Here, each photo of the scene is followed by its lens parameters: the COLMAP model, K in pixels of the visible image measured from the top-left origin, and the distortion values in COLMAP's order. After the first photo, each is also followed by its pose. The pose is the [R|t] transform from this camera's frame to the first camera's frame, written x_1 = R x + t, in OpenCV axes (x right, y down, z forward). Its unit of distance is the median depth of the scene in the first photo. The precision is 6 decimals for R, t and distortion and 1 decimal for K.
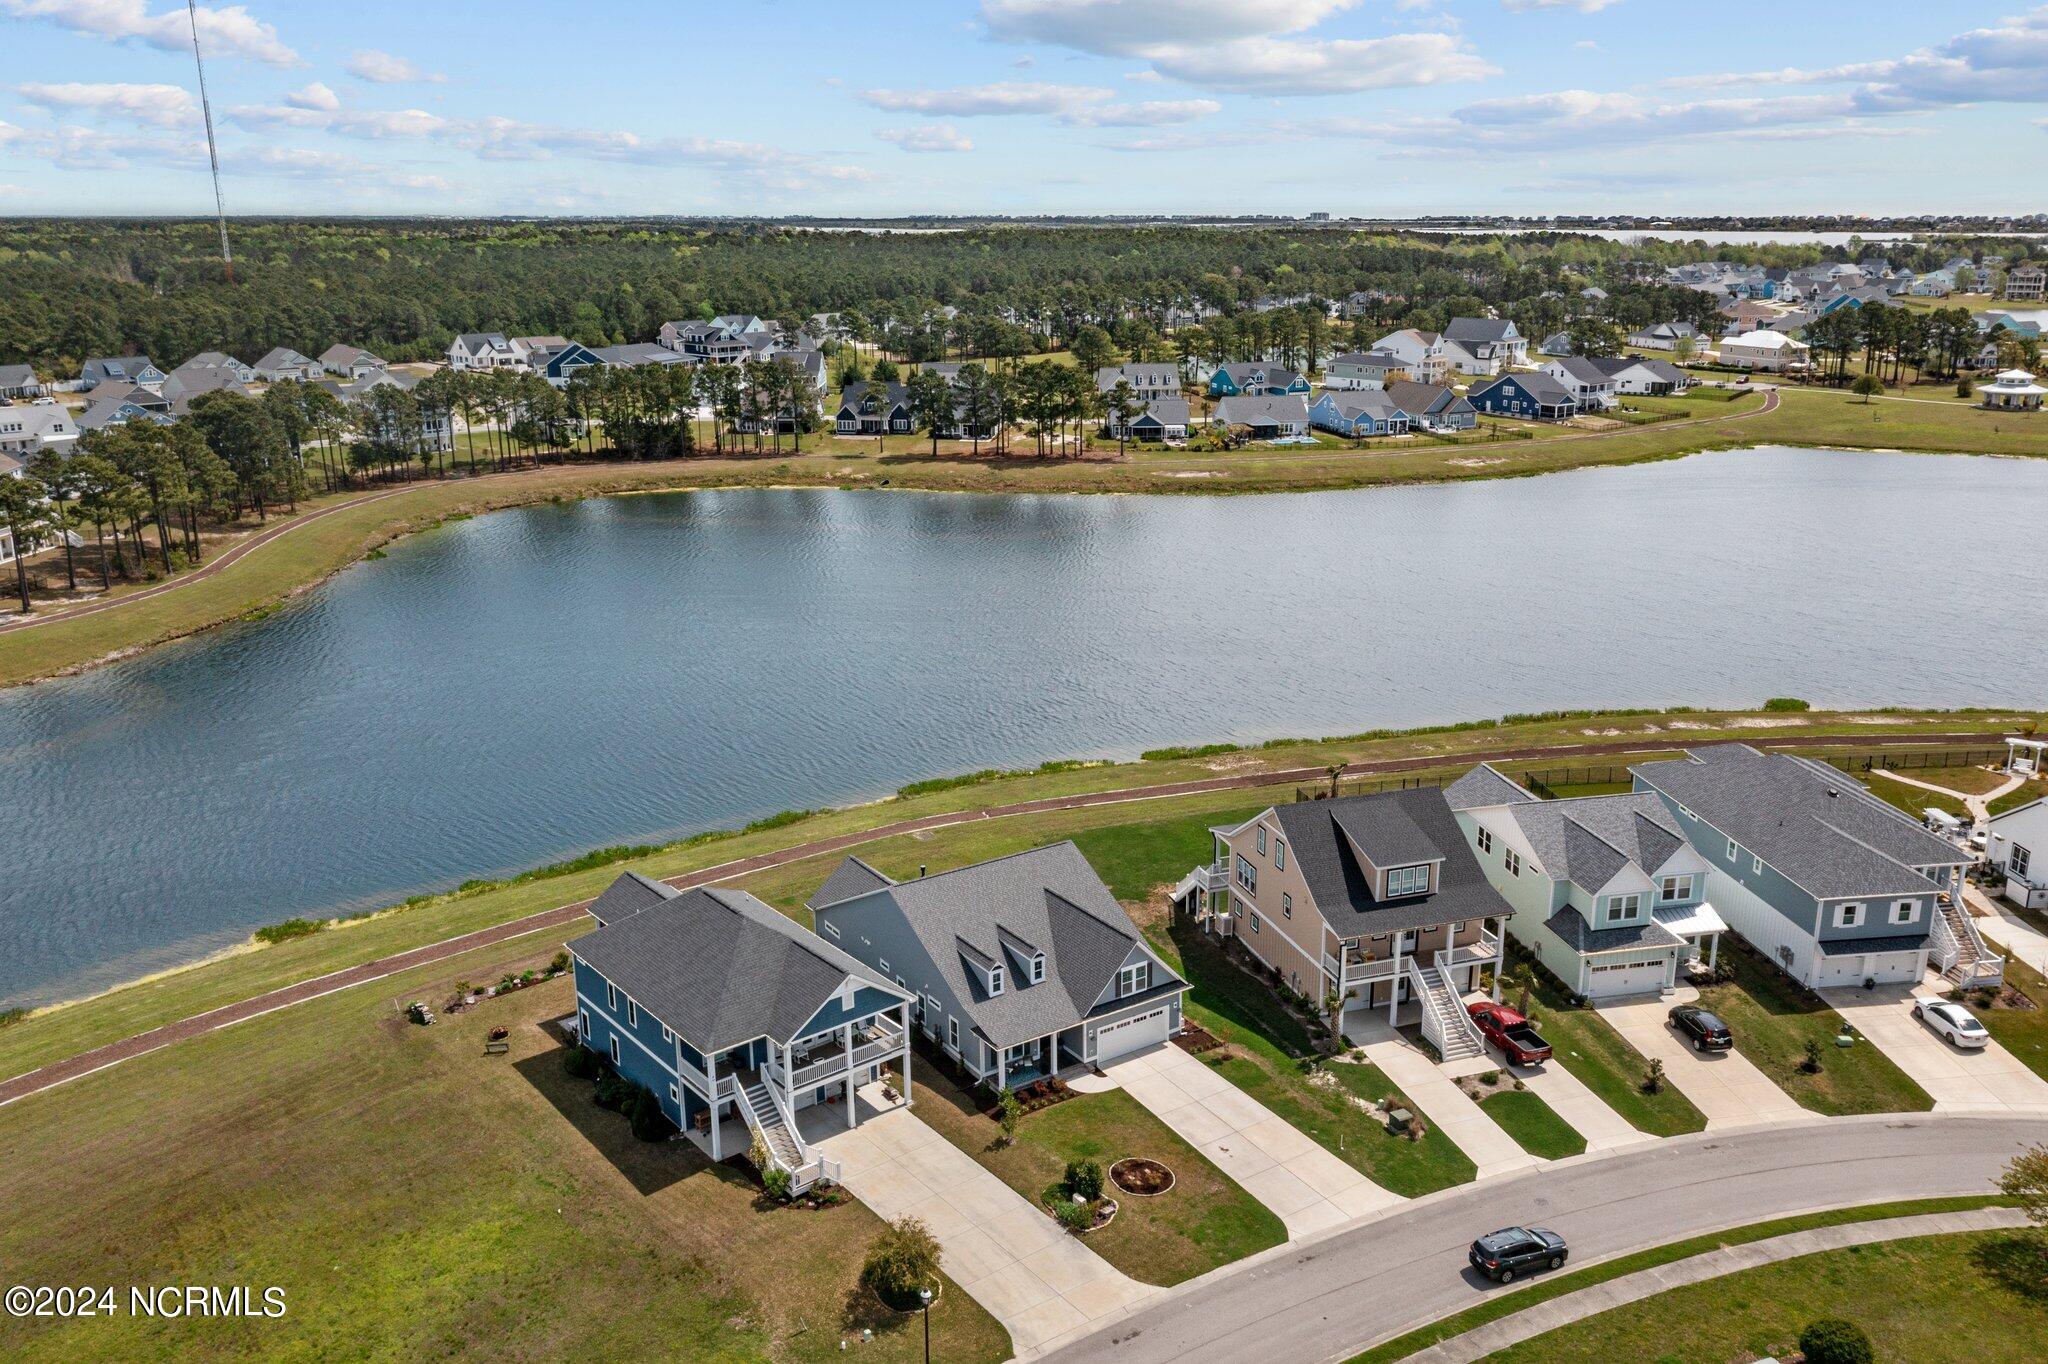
lens RADIAL K [[1639.6, 0, 1024.0], [0, 1639.6, 682.0], [0, 0, 1]] dist [-0.007466, 0.005848]
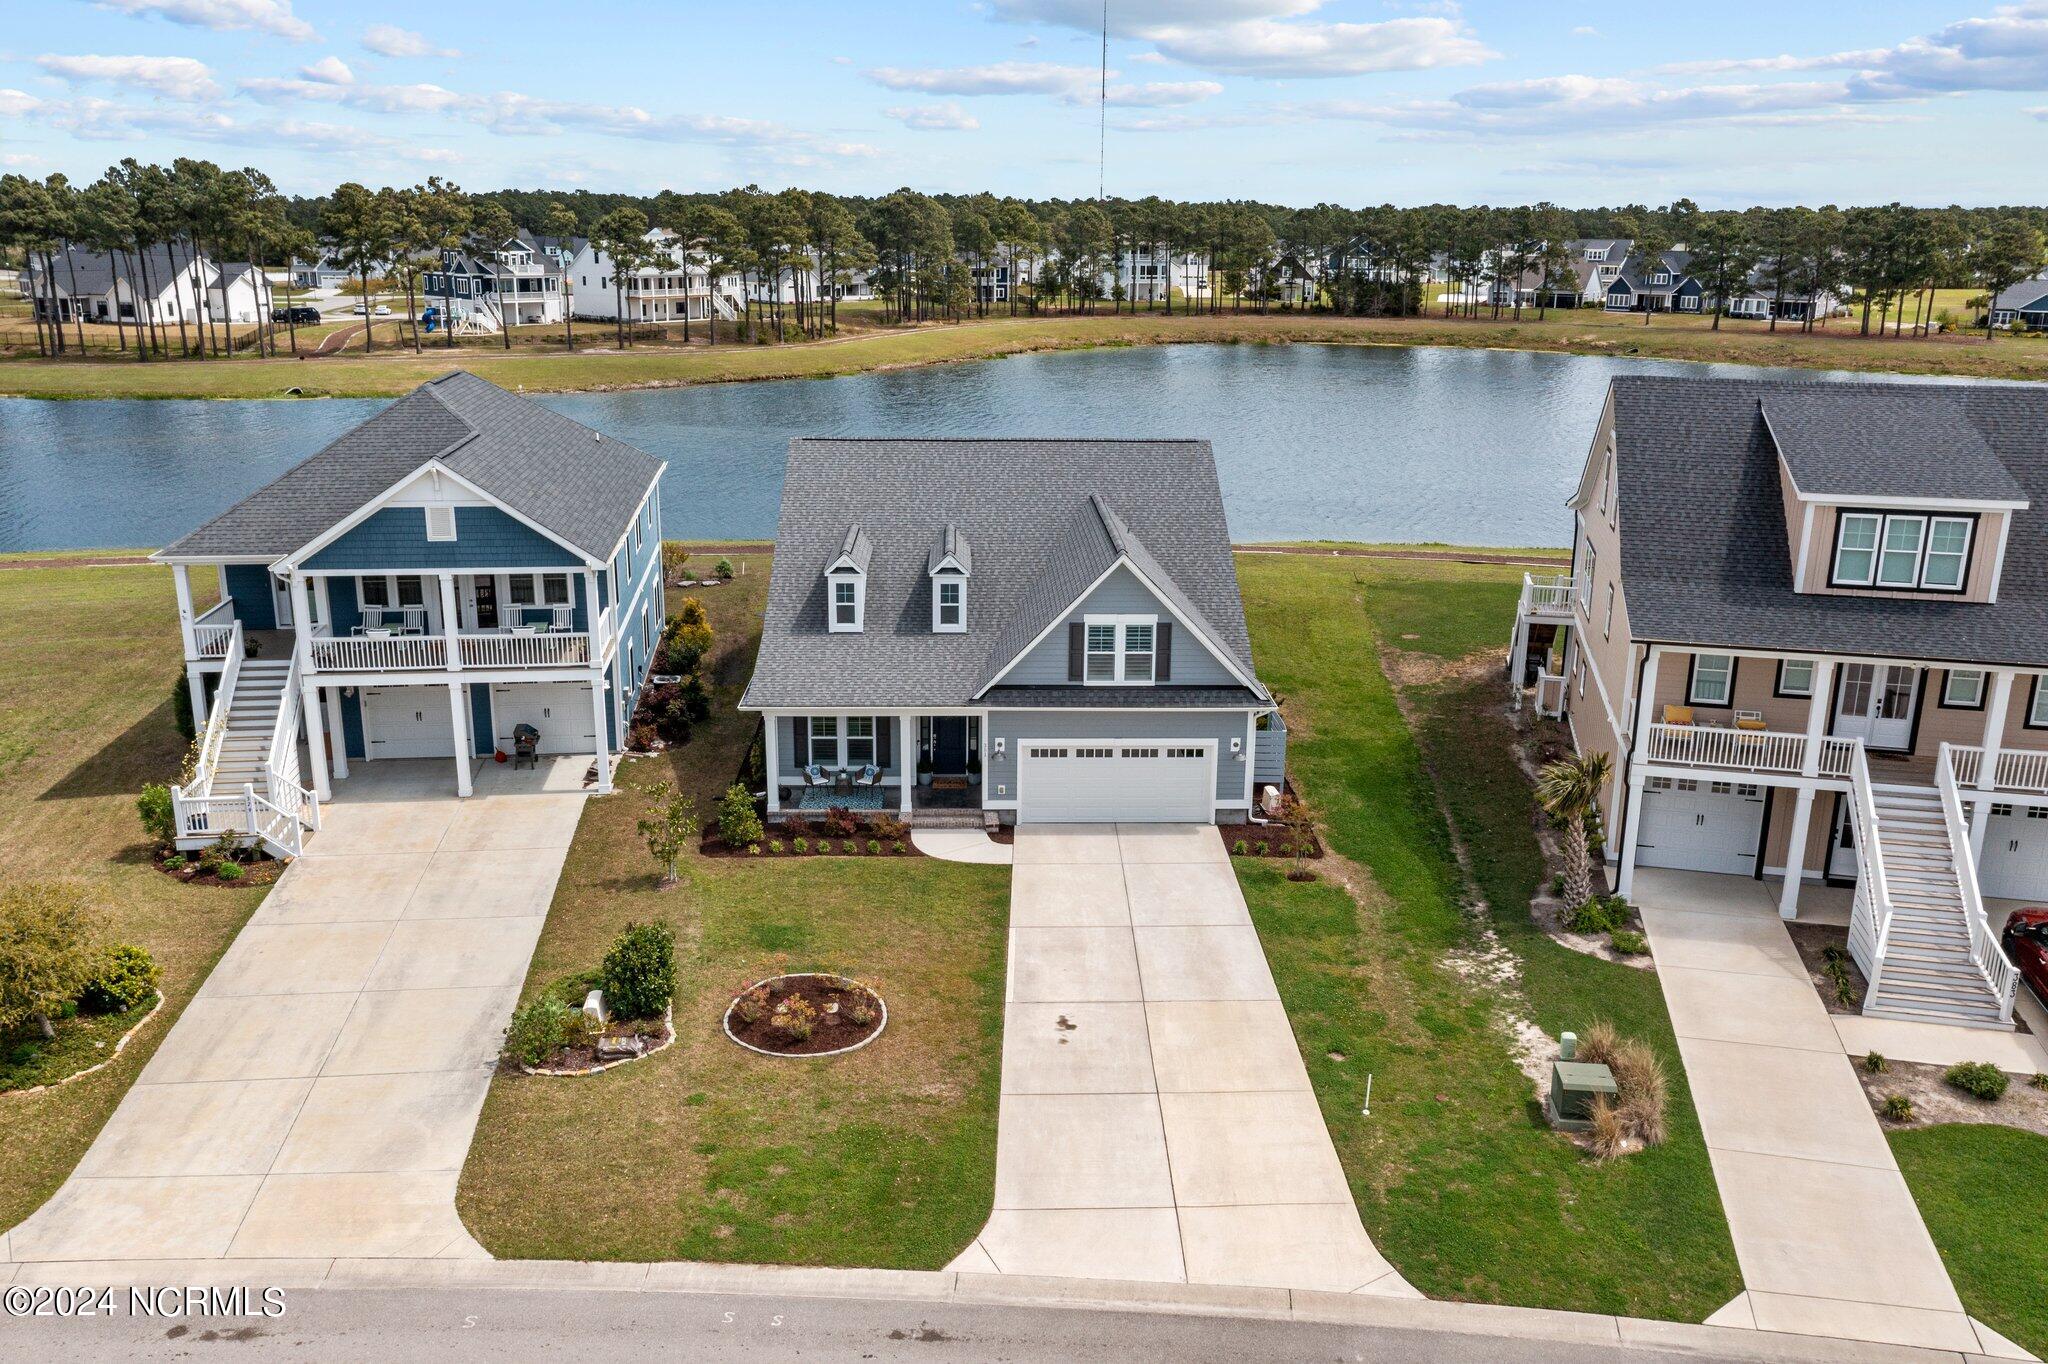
lens RADIAL K [[1639.6, 0, 1024.0], [0, 1639.6, 682.0], [0, 0, 1]] dist [-0.007466, 0.005848]
pose [[0.853665, 0.158355, -0.496165, 0.264679], [-0.162634, 0.986069, 0.034896, 0.178255], [0.494779, 0.050904, 0.867526, 0.604048]]
